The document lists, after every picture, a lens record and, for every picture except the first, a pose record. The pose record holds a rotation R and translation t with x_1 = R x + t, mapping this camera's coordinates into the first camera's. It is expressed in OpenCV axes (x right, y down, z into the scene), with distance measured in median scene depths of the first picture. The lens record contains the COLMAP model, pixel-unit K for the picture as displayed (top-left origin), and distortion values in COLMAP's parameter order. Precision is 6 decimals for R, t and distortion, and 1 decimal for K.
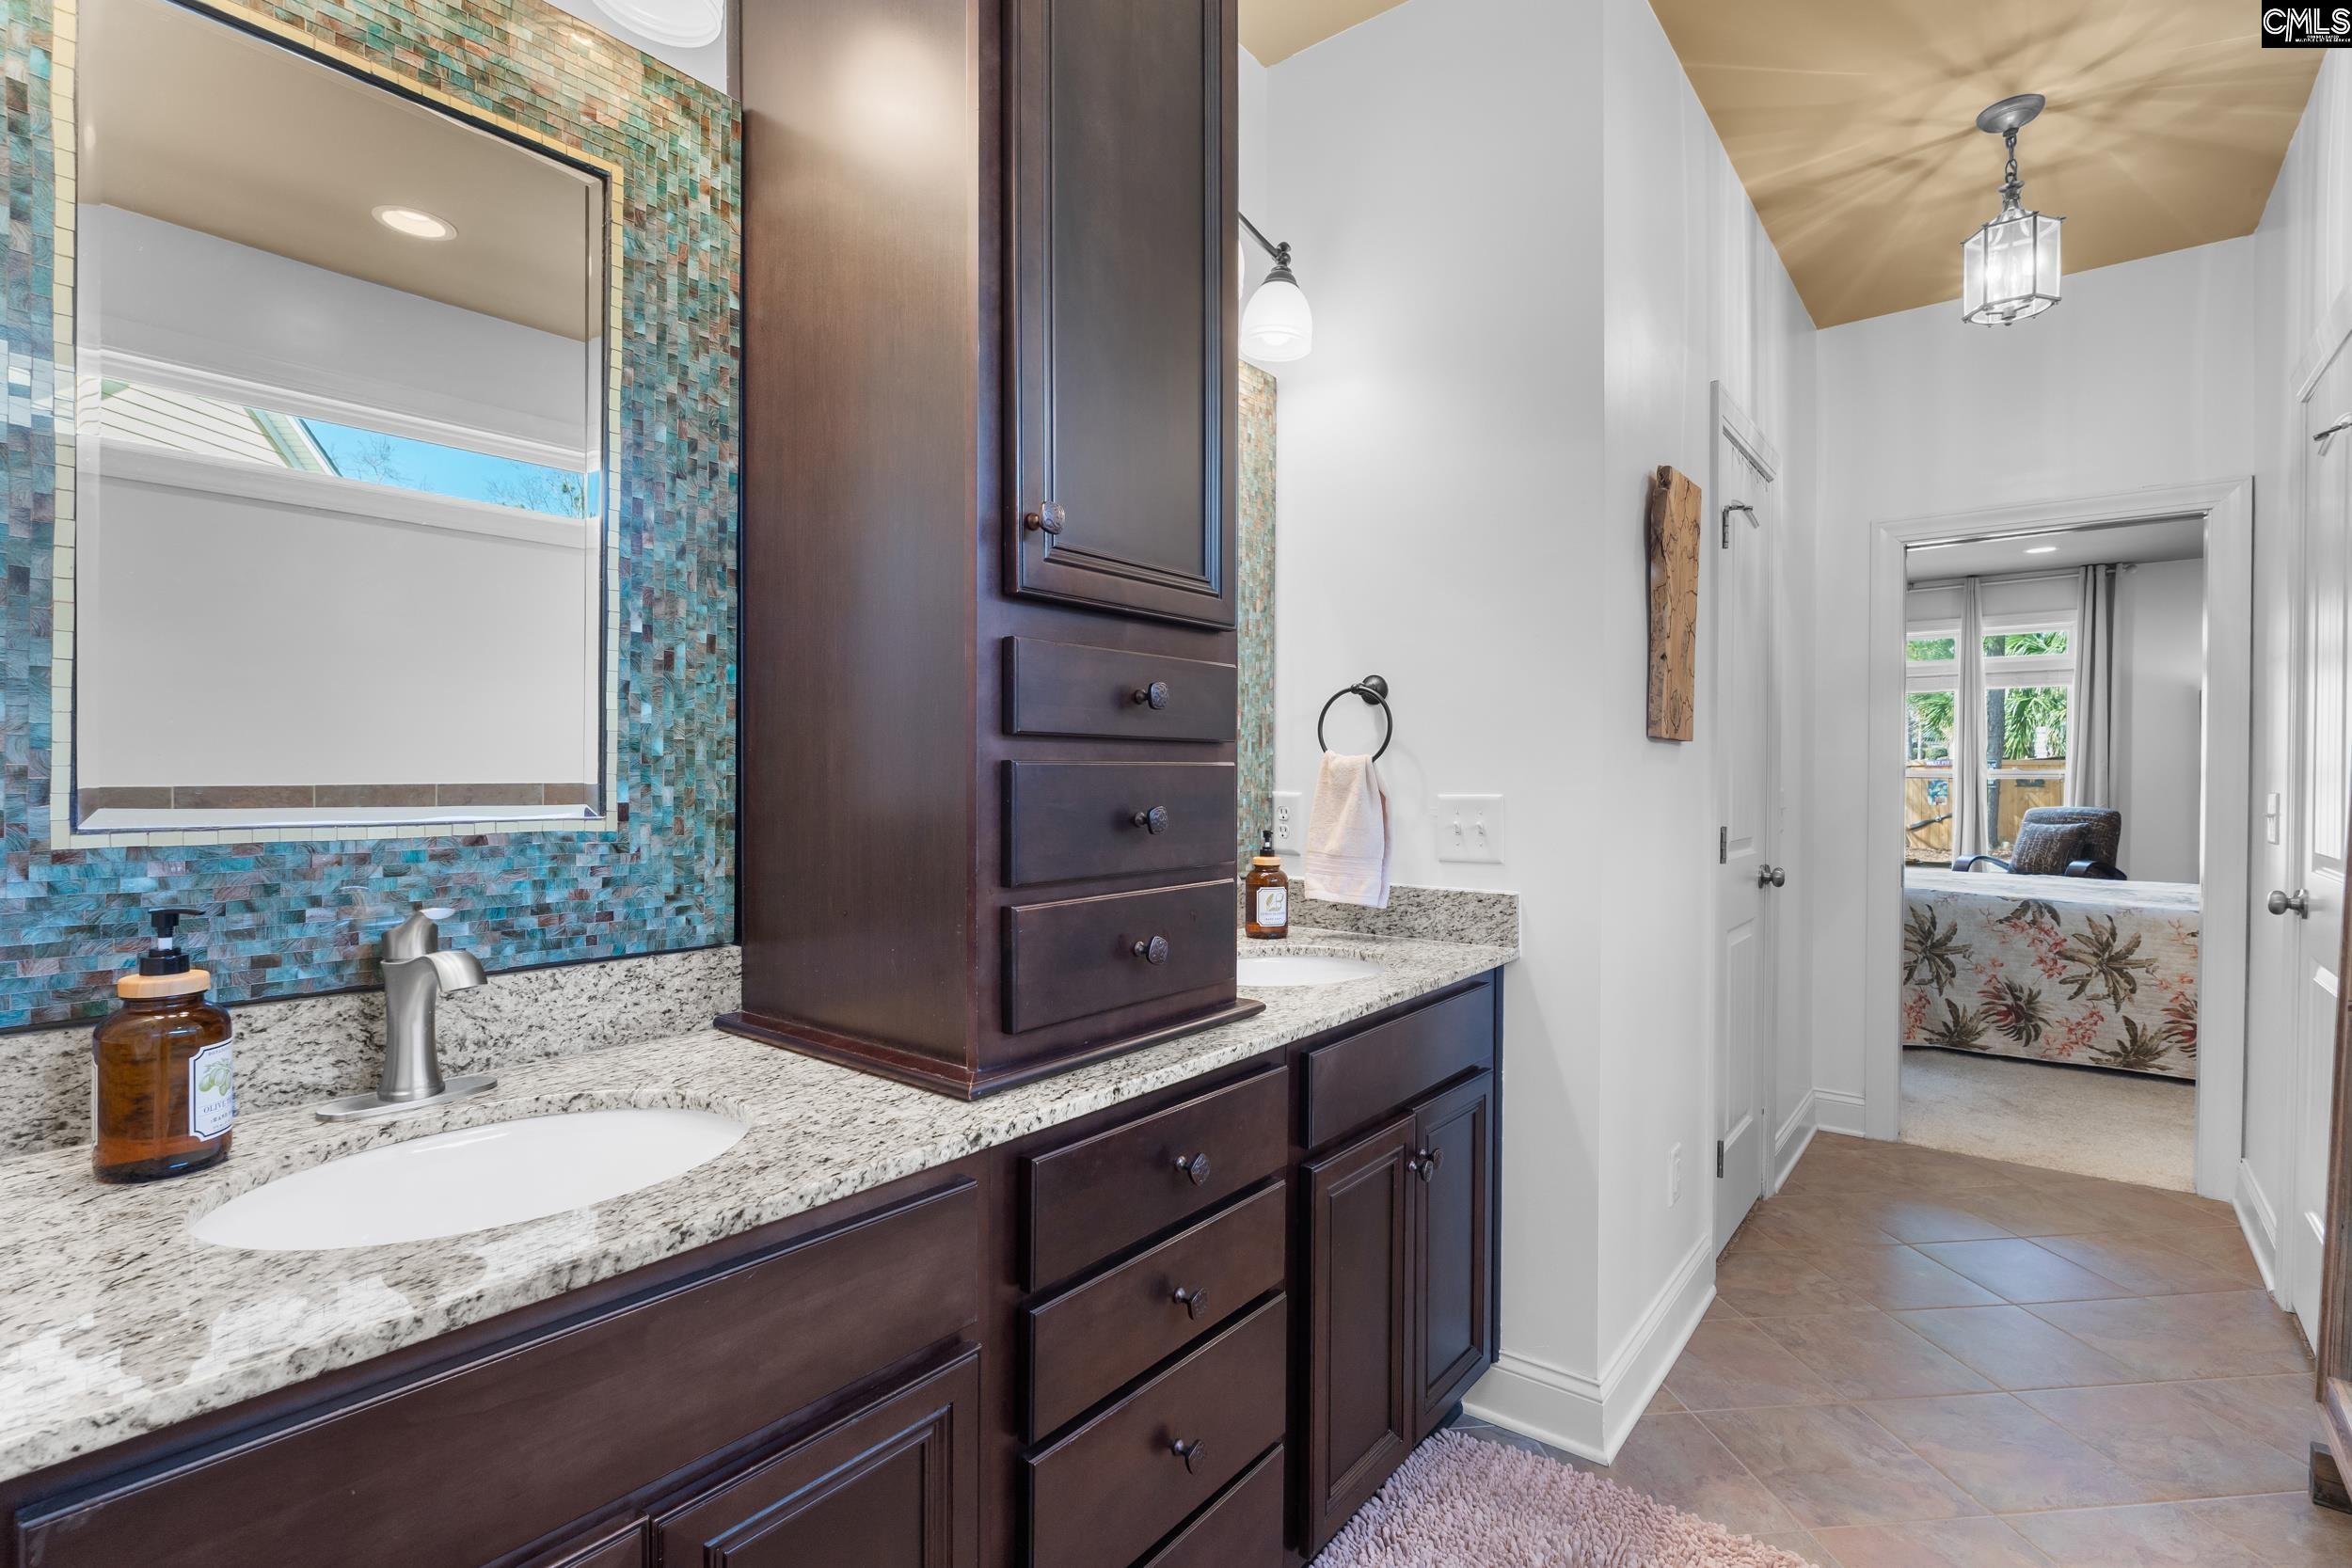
lens RADIAL K [[1104.0, 0, 1172.2], [0, 1104.0, 792.6], [0, 0, 1]] dist [-0.002081, -0.000043]
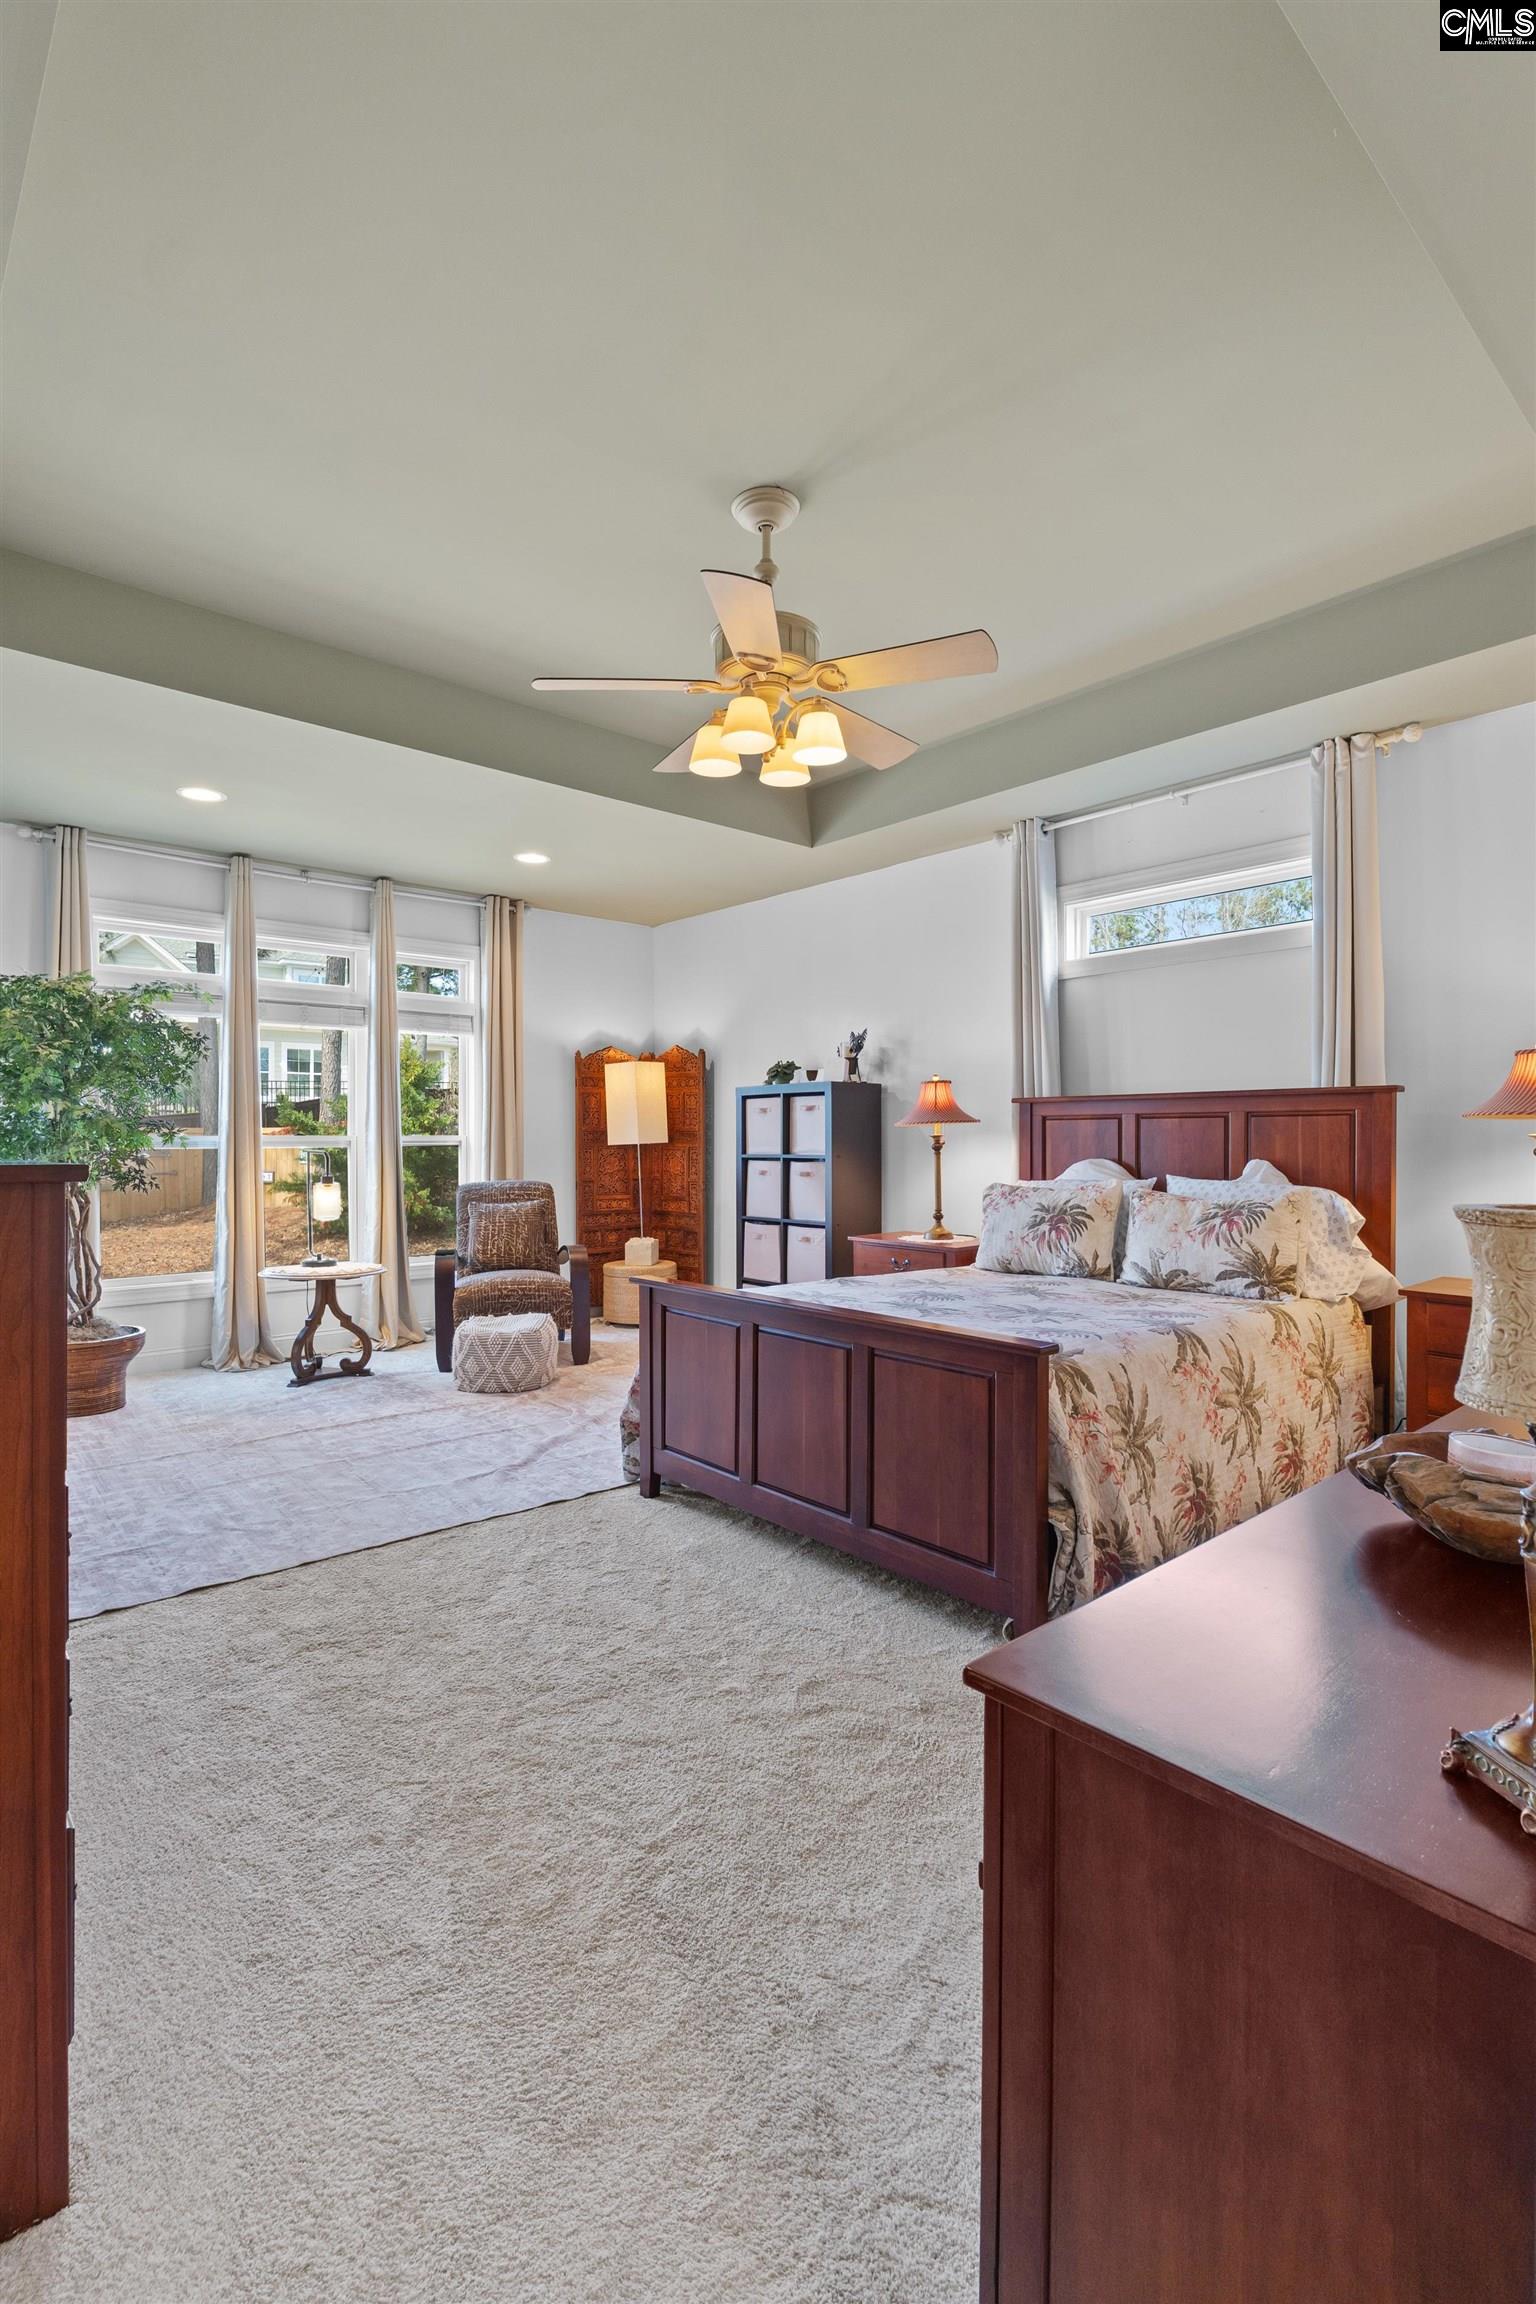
lens RADIAL K [[1055.6, 0, 768.4], [0, 1055.6, 1163.1], [0, 0, 1]] dist [0.005868, 0.000105]
pose [[0.178506, -0.021942, 0.983694, 0.114276], [0.020666, 0.999614, 0.018547, -0.020167], [-0.983722, 0.017019, 0.178891, 1.177184]]
